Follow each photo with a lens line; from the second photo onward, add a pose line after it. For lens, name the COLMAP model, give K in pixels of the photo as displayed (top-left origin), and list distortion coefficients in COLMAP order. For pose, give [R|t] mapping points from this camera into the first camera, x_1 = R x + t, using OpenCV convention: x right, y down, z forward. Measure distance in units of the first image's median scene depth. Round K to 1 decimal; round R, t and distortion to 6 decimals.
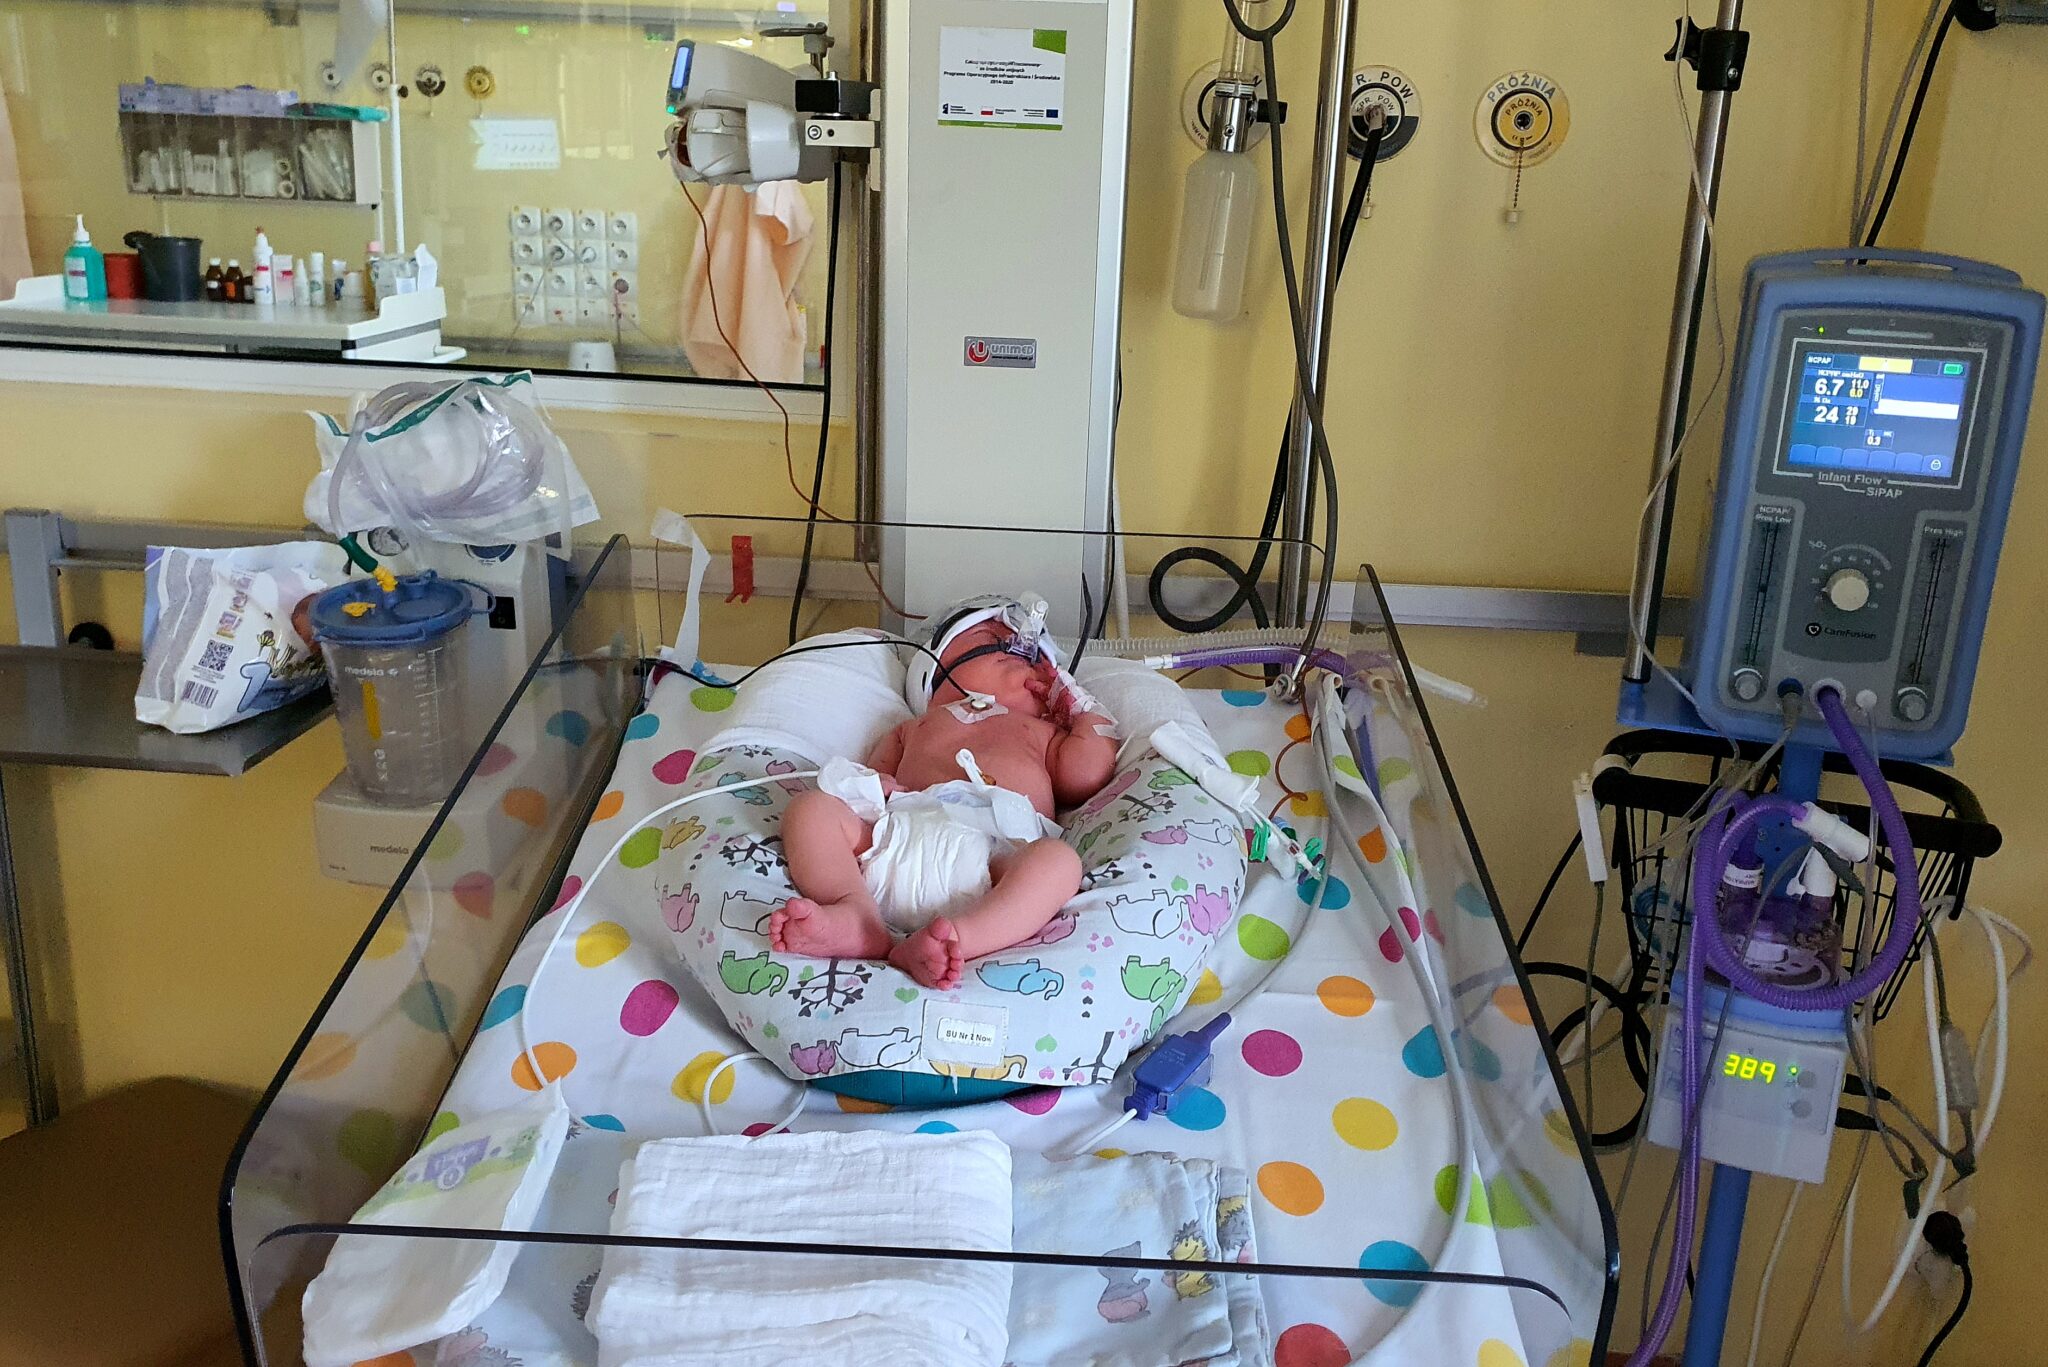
lens RADIAL K [[1533.9, 0, 1024.0], [0, 1533.9, 683.5], [0, 0, 1]] dist [0.095357, -0.000159]
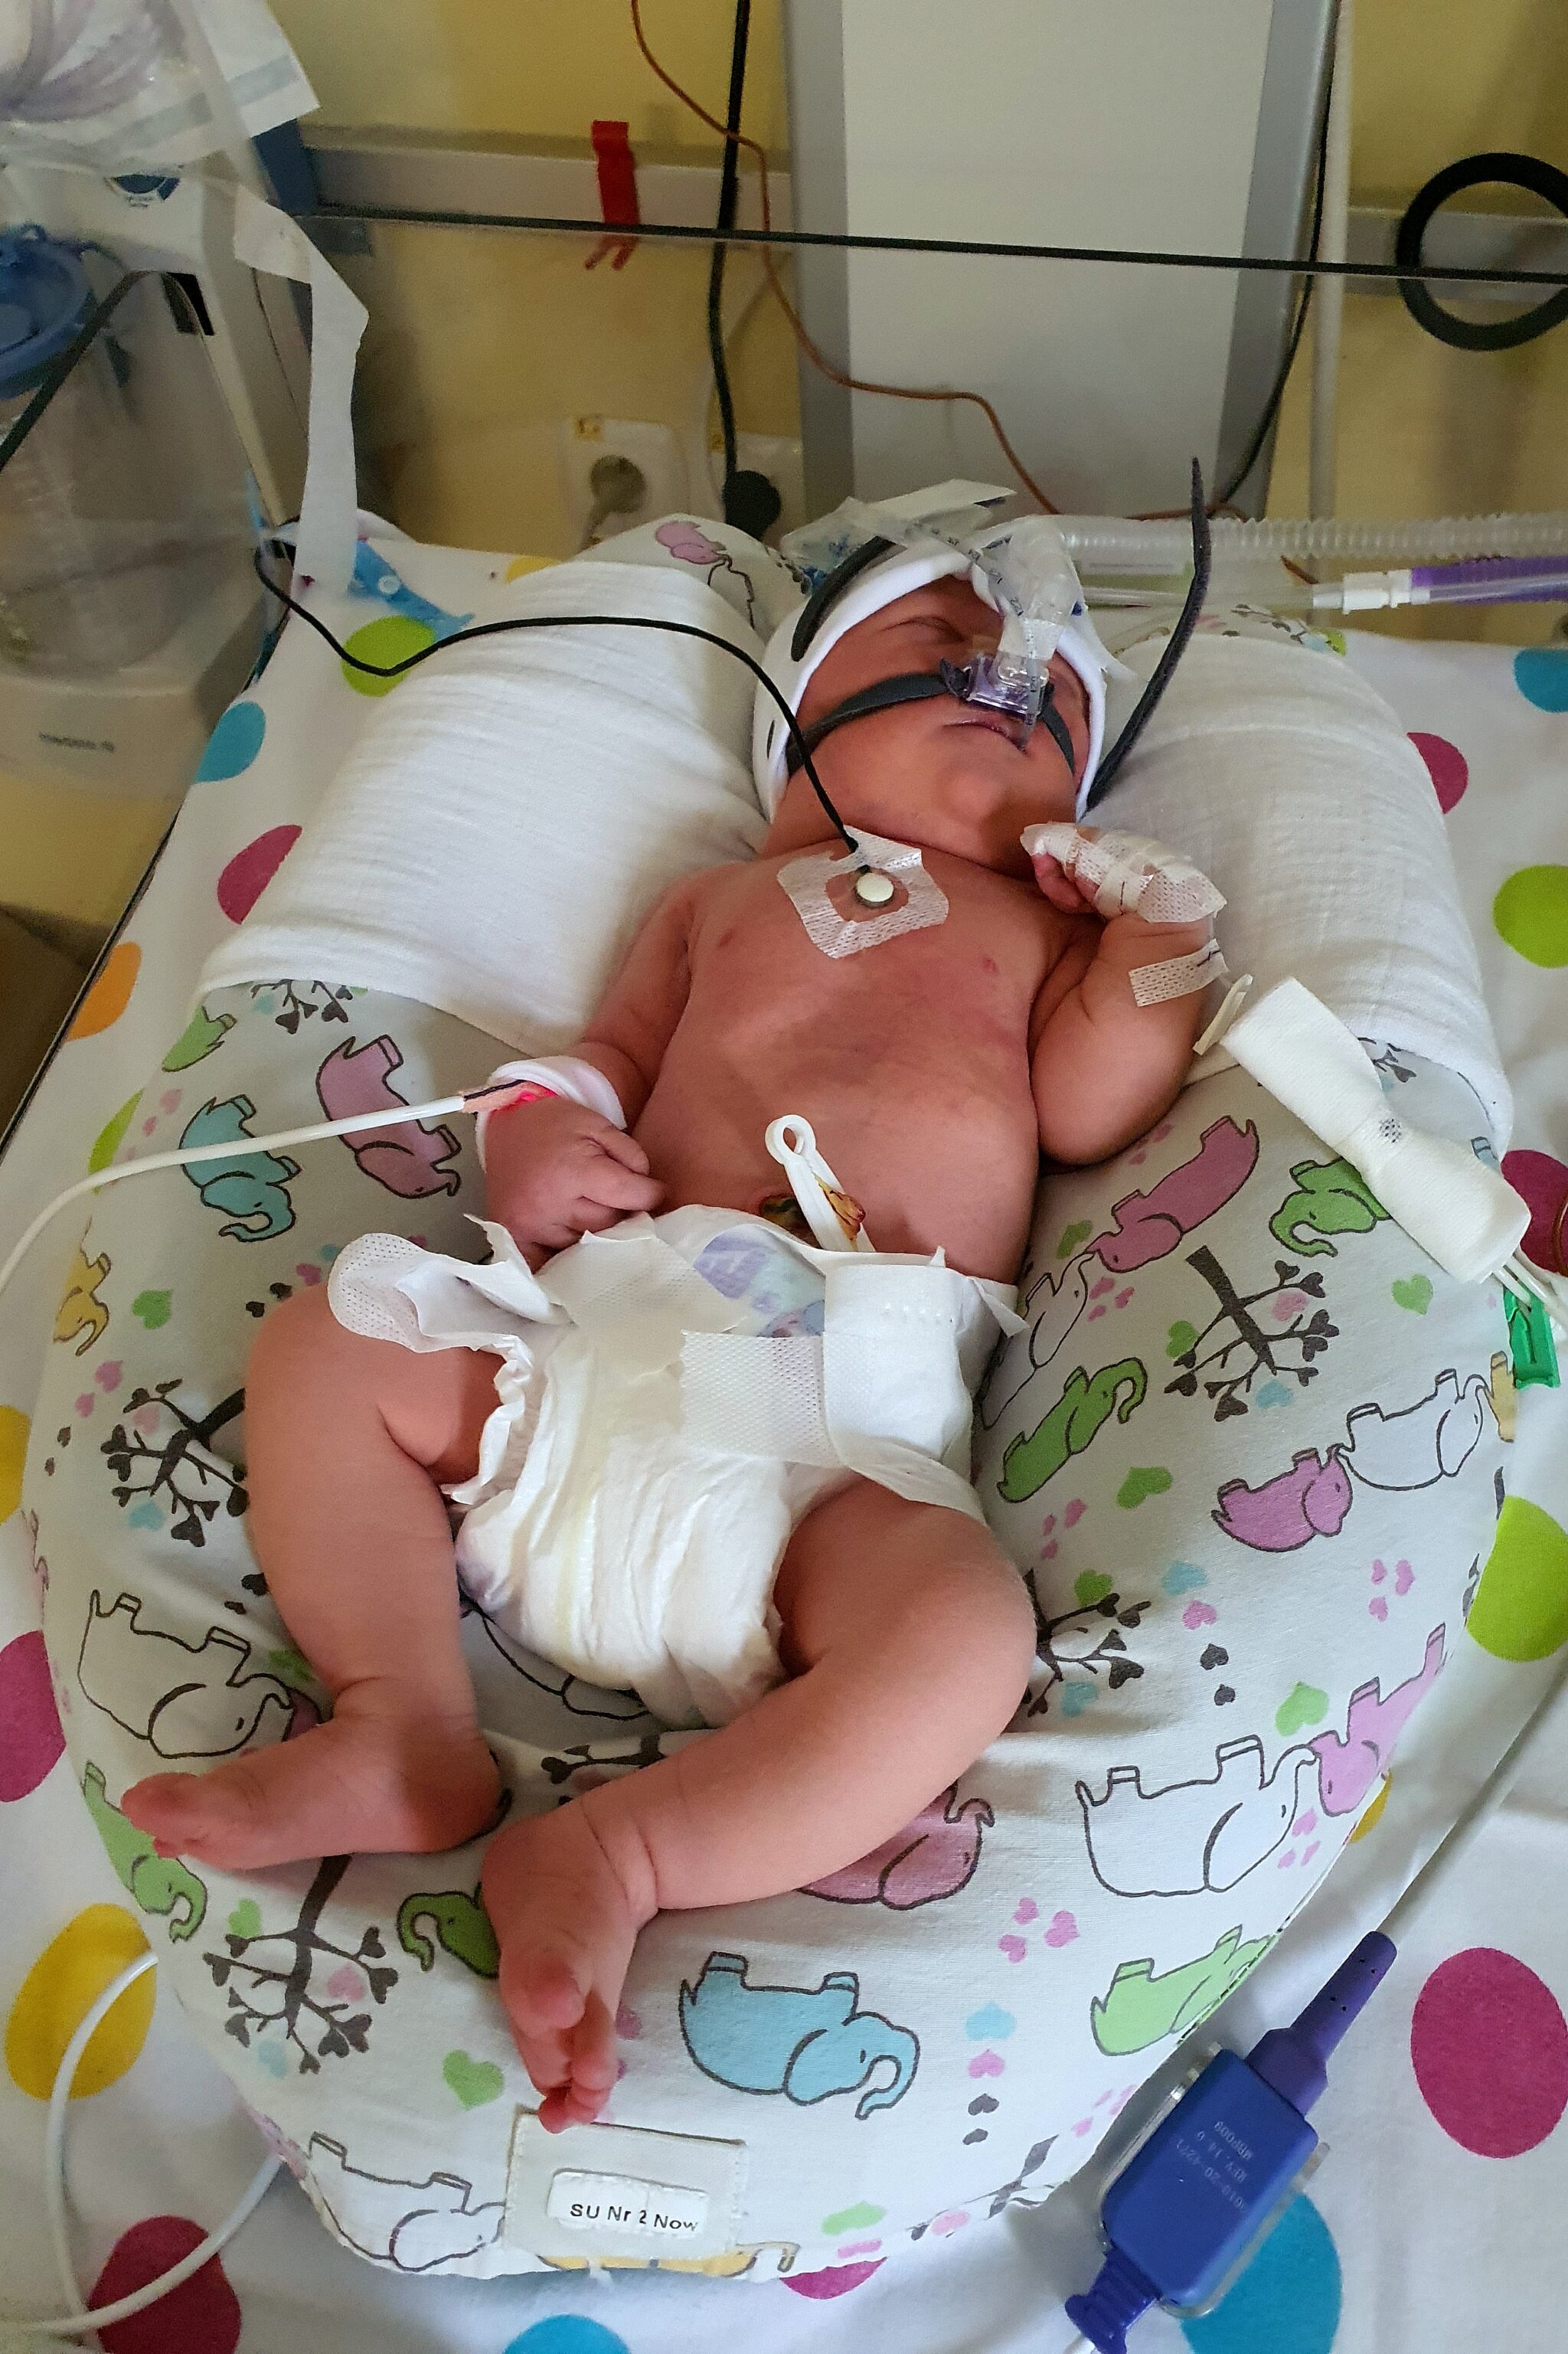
lens RADIAL K [[1788.2, 0, 843.0], [0, 1788.2, 1176.7], [0, 0, 1]] dist [0.002931, -0.001752]
pose [[0.983577, 0.090102, -0.156391, 0.050561], [-0.002785, 0.873955, 0.485998, -0.169822], [0.180468, -0.477581, 0.859853, 0.681705]]
